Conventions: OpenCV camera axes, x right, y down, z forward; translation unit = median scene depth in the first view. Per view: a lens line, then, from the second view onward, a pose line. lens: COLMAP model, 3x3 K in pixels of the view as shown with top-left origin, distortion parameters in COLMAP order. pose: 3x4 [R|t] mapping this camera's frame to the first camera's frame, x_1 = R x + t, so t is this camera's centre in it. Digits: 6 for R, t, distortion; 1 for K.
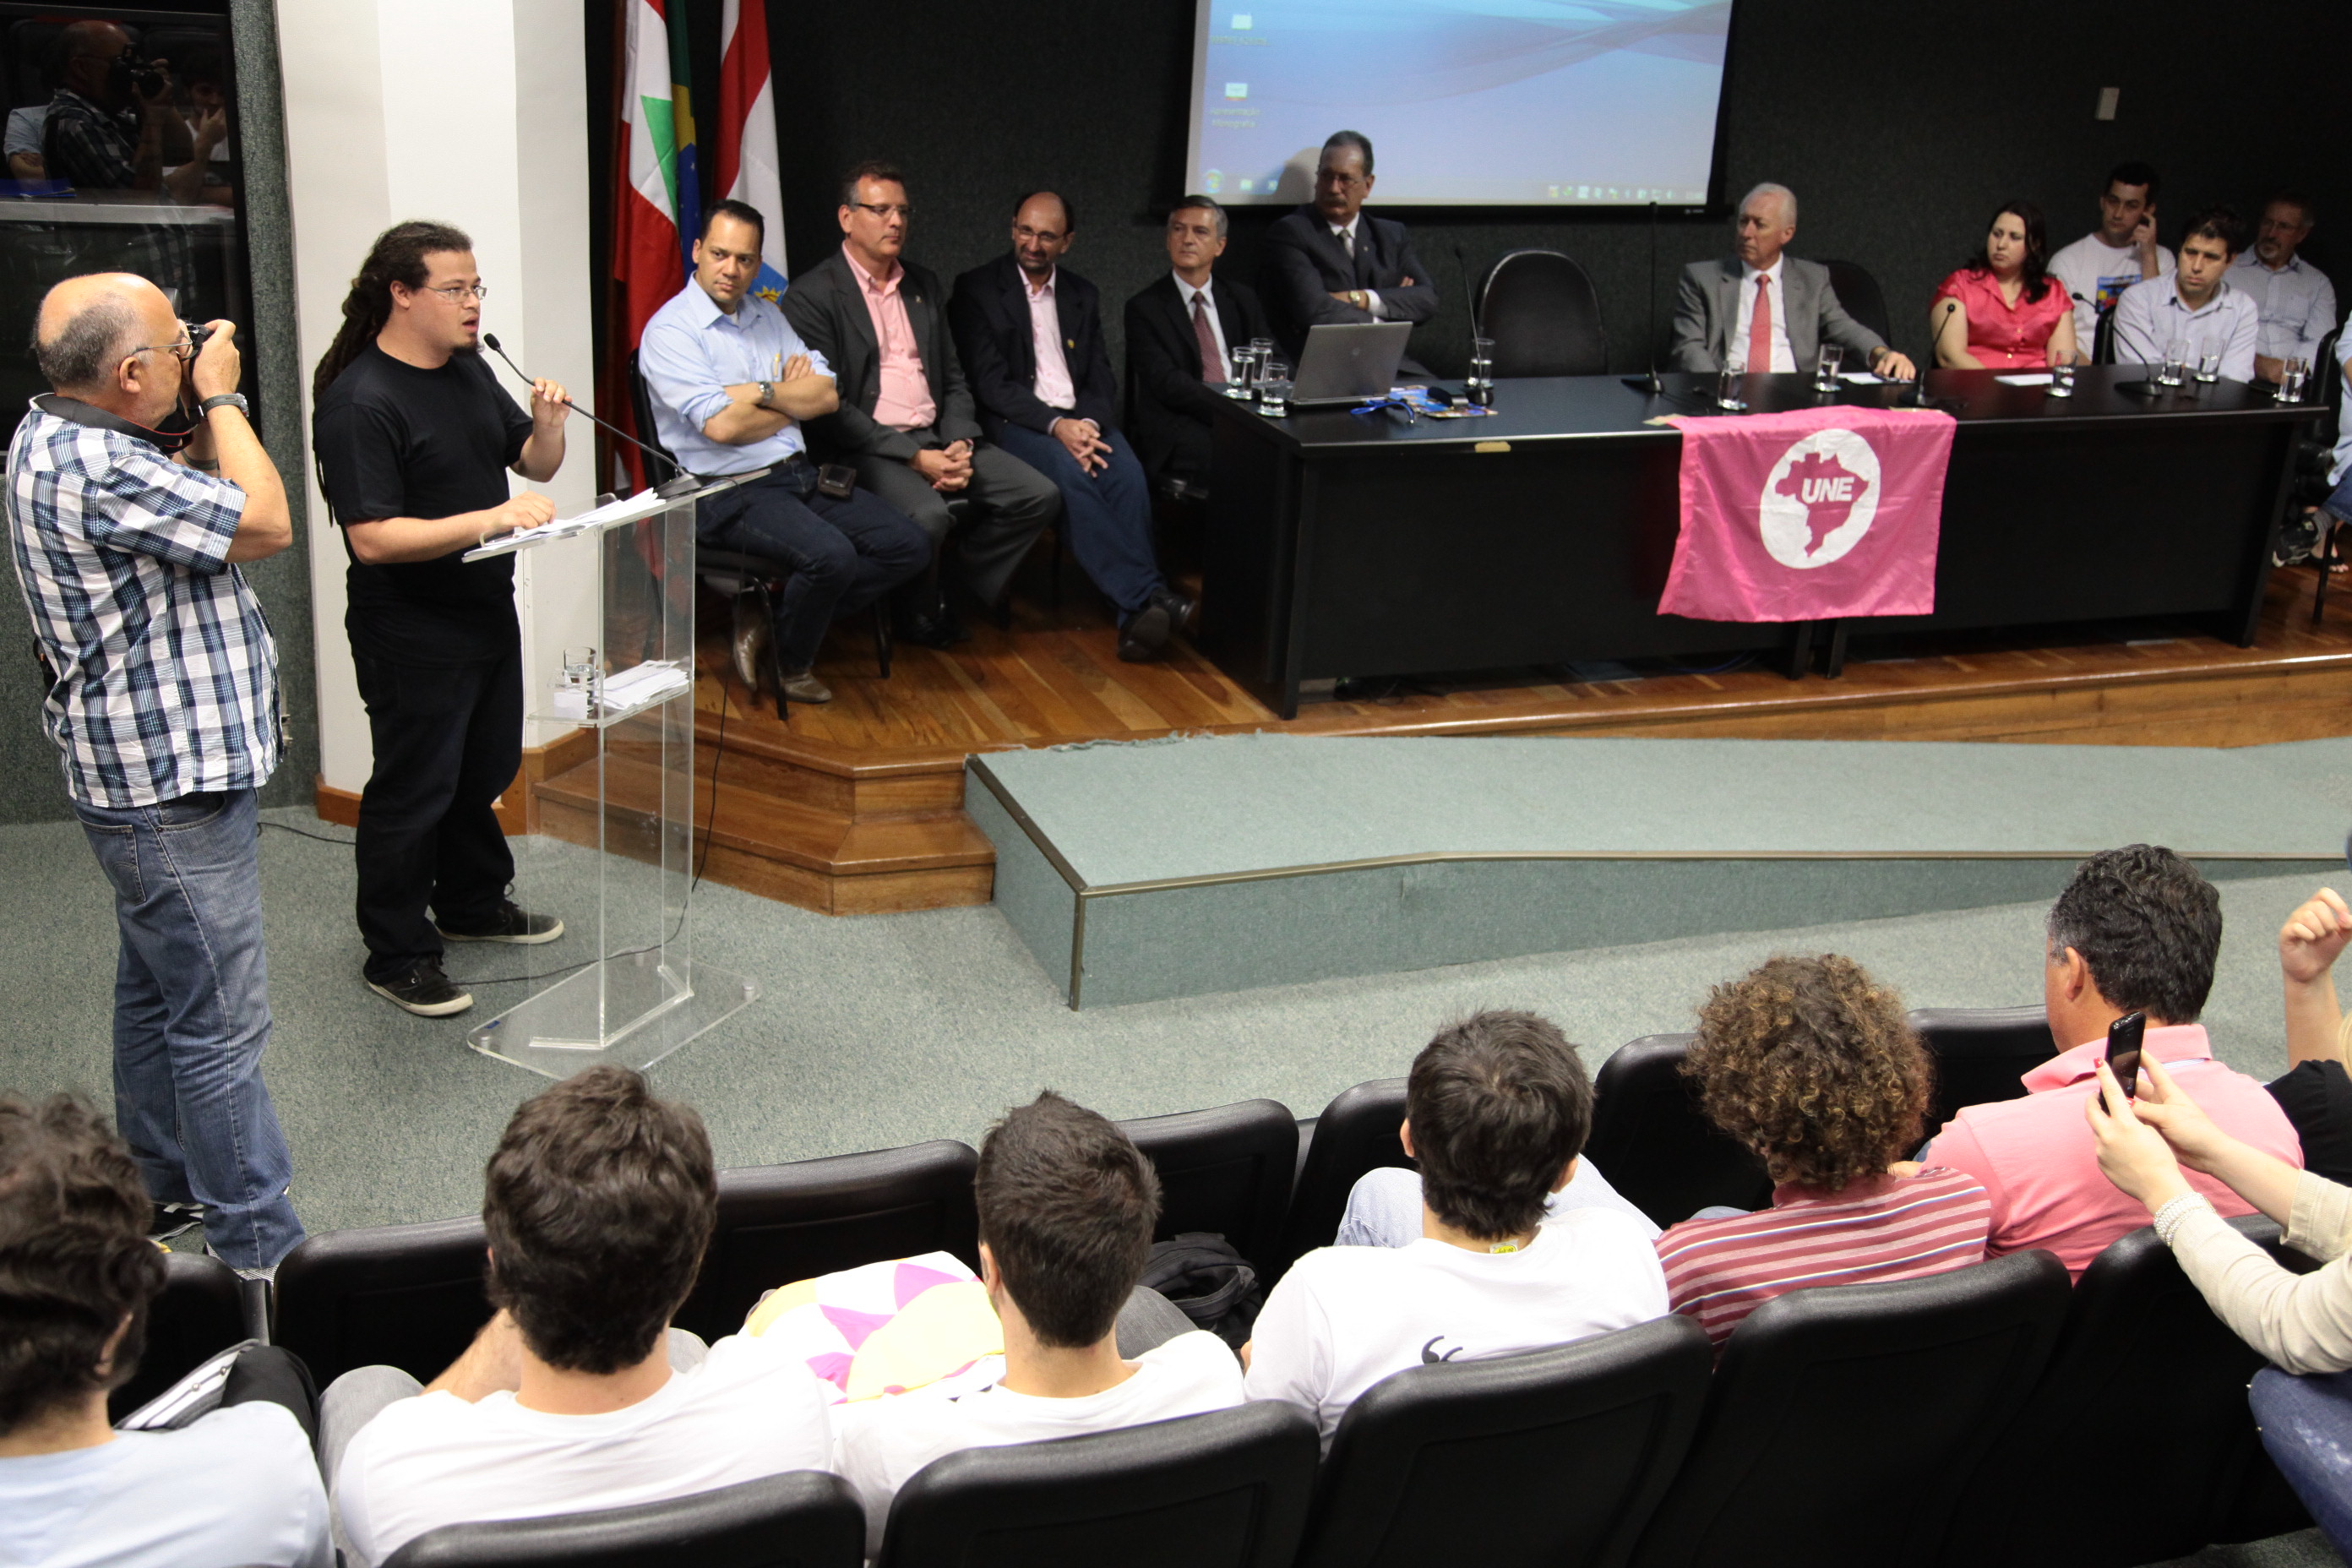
lens RADIAL K [[2552.5, 0, 1184.3], [0, 2552.5, 780.8], [0, 0, 1]] dist [0.061116, 0.000000]
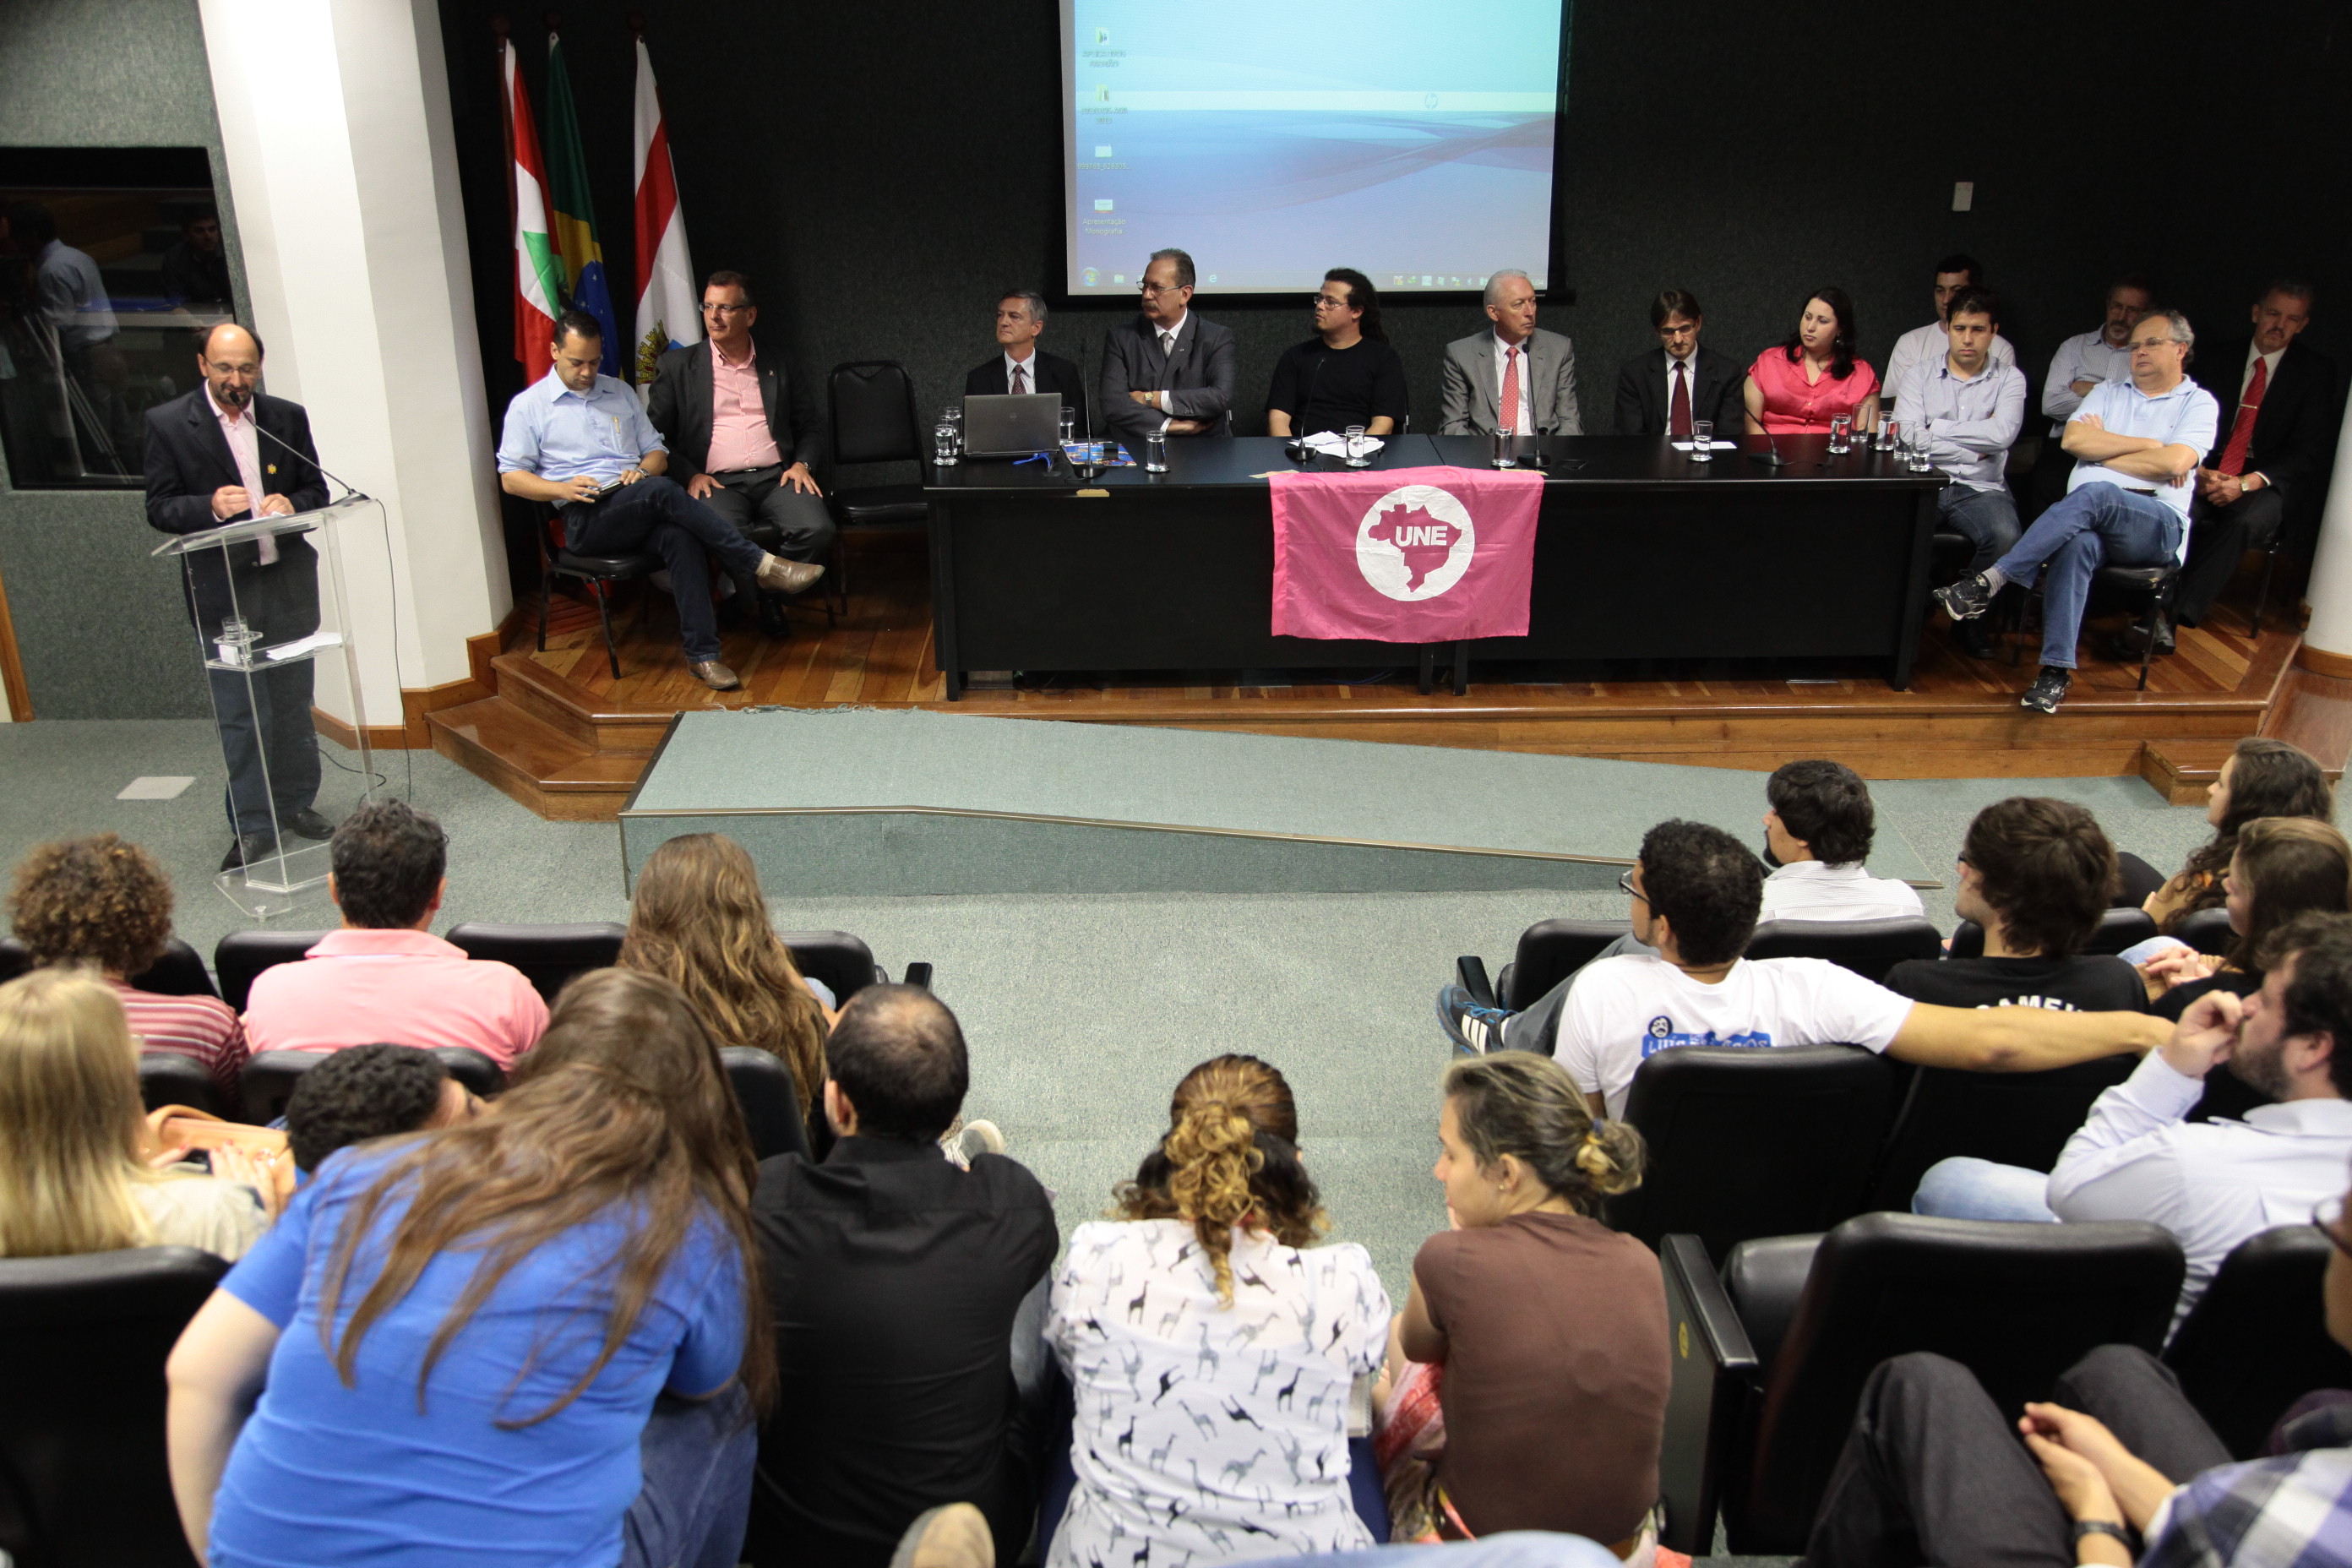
lens RADIAL K [[2131.9, 0, 1164.0], [0, 2131.9, 771.5], [0, 0, 1]] dist [-0.004144, 0.000000]
pose [[0.930060, 0.071315, -0.360420, 0.506695], [-0.066713, 0.997454, 0.025211, -0.021445], [0.361300, 0.000597, 0.932449, 0.033862]]
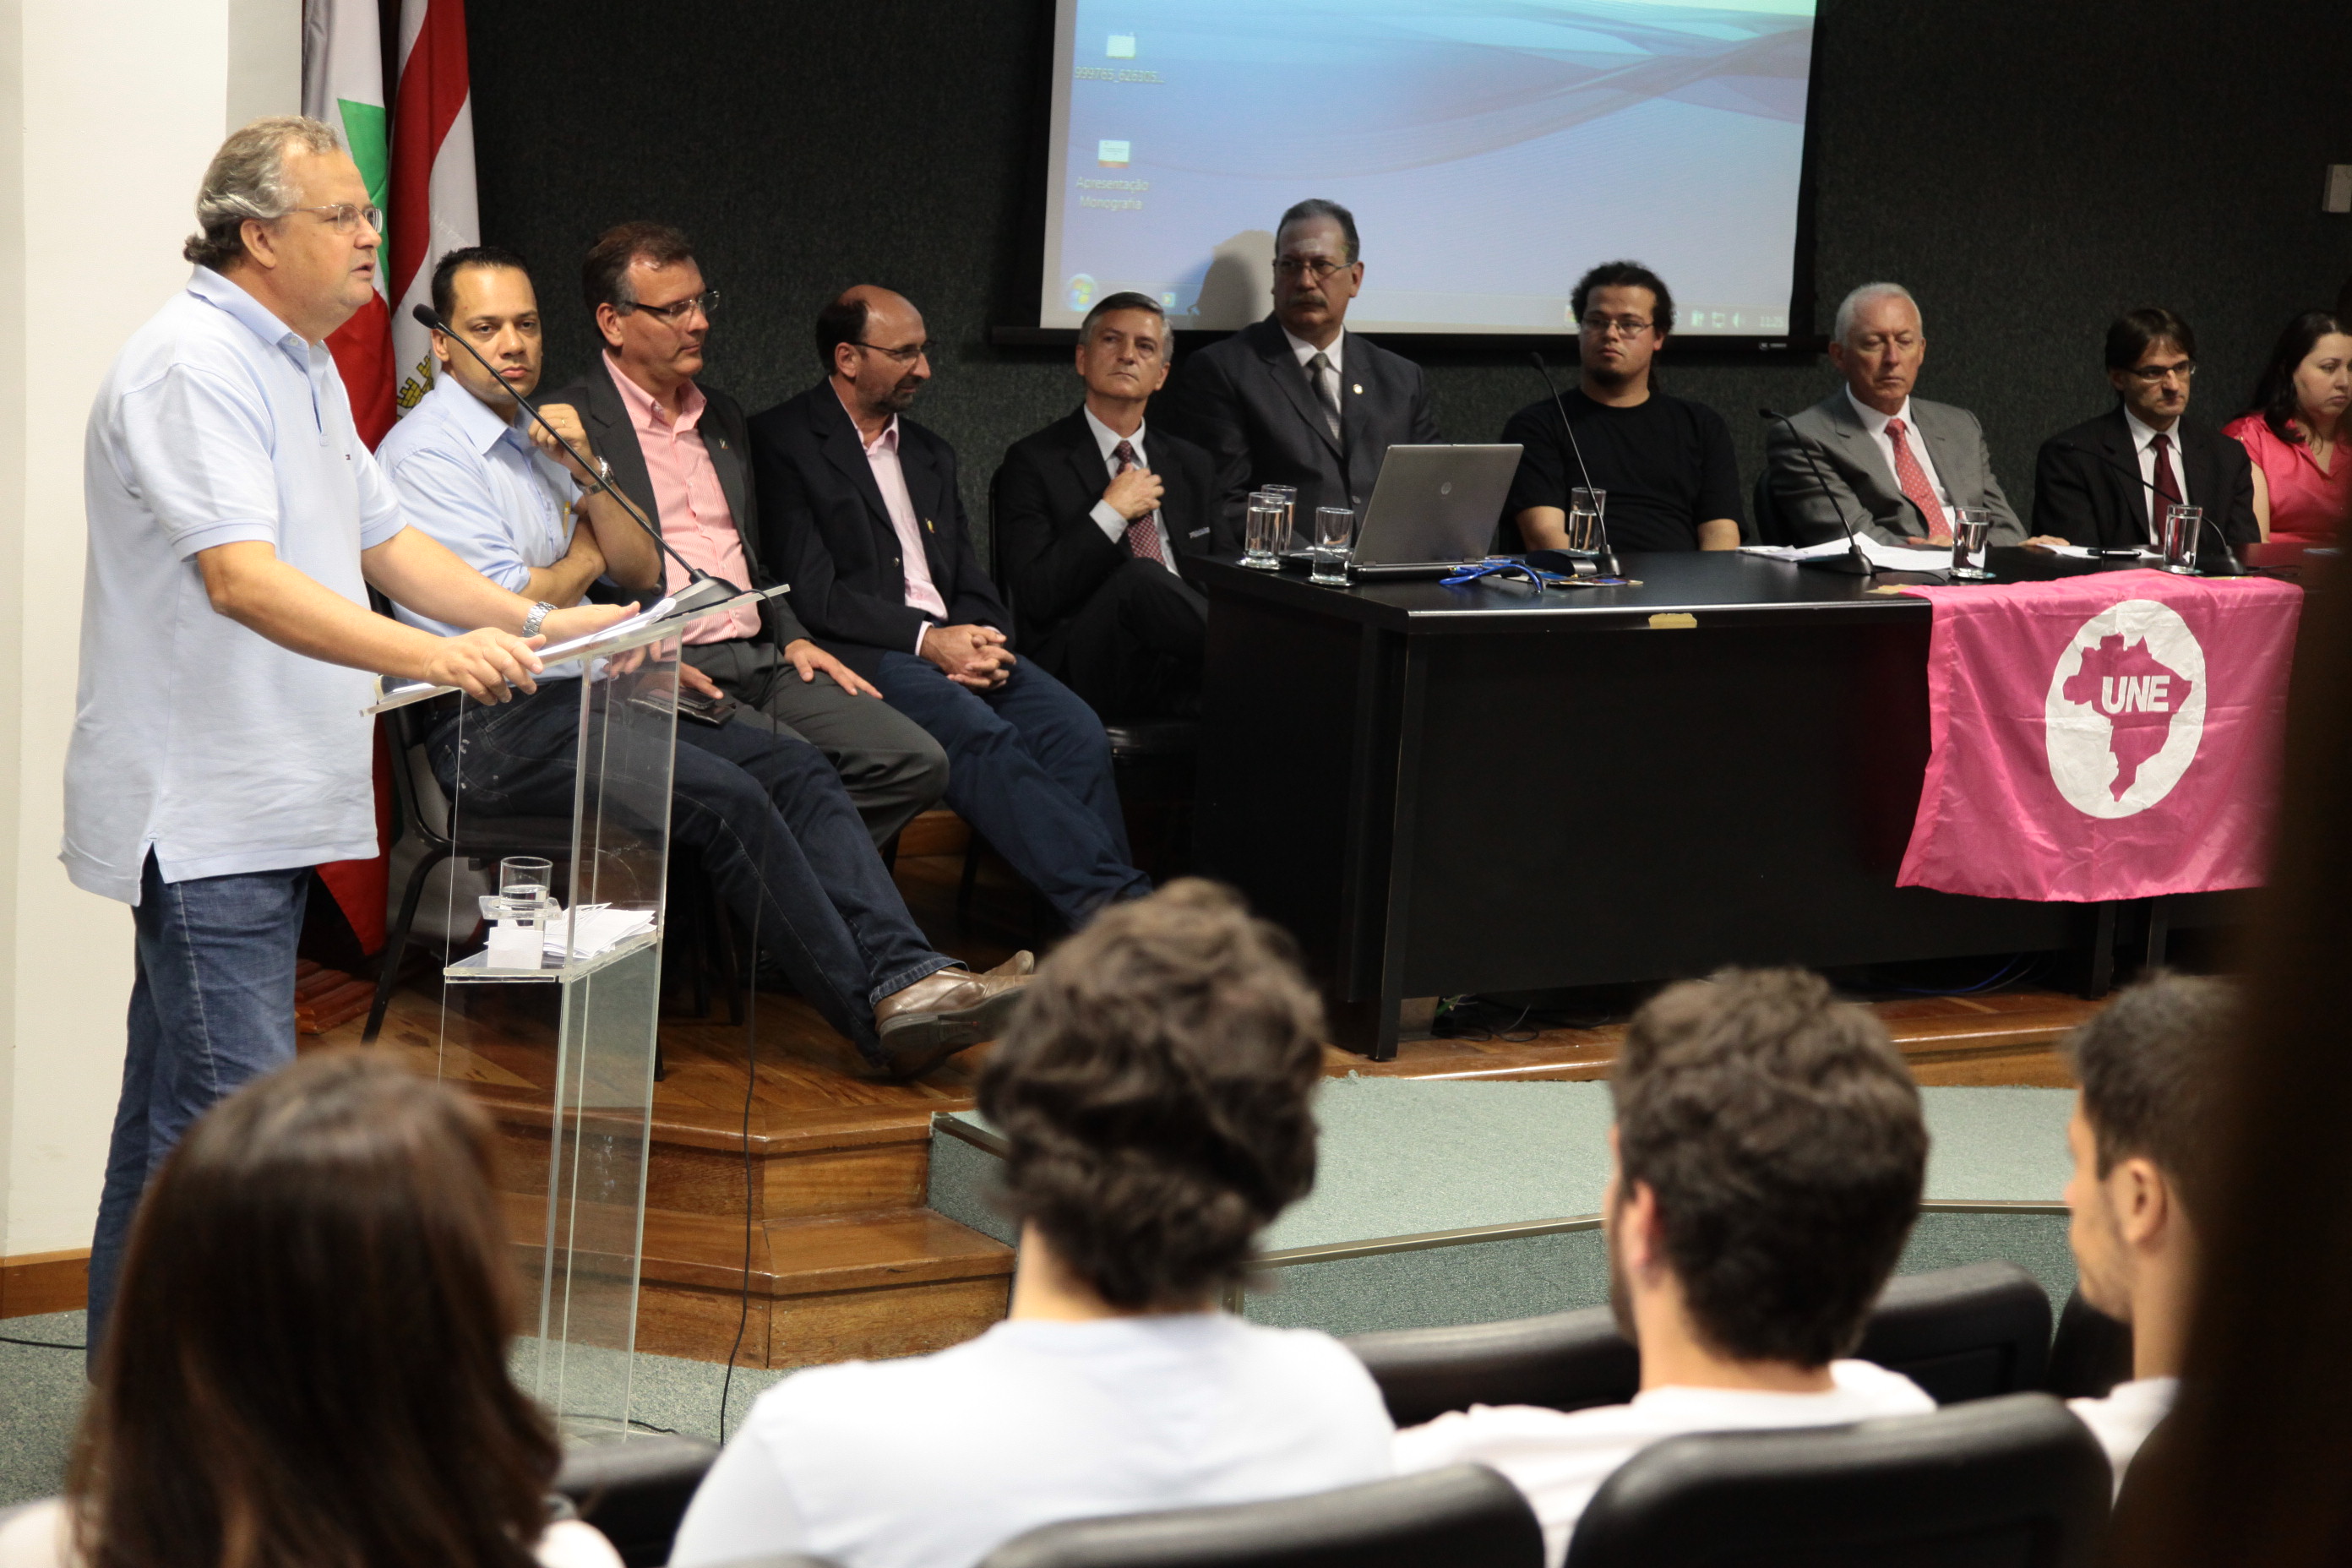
lens RADIAL K [[4480.3, 0, 1155.4], [0, 4480.3, 801.8], [0, 0, 1]] dist [0.344241, 0.000000]
pose [[0.982594, -0.035794, 0.182286, -0.204056], [0.068167, 0.982283, -0.174568, 0.097780], [-0.172808, 0.183955, 0.967625, -0.066348]]
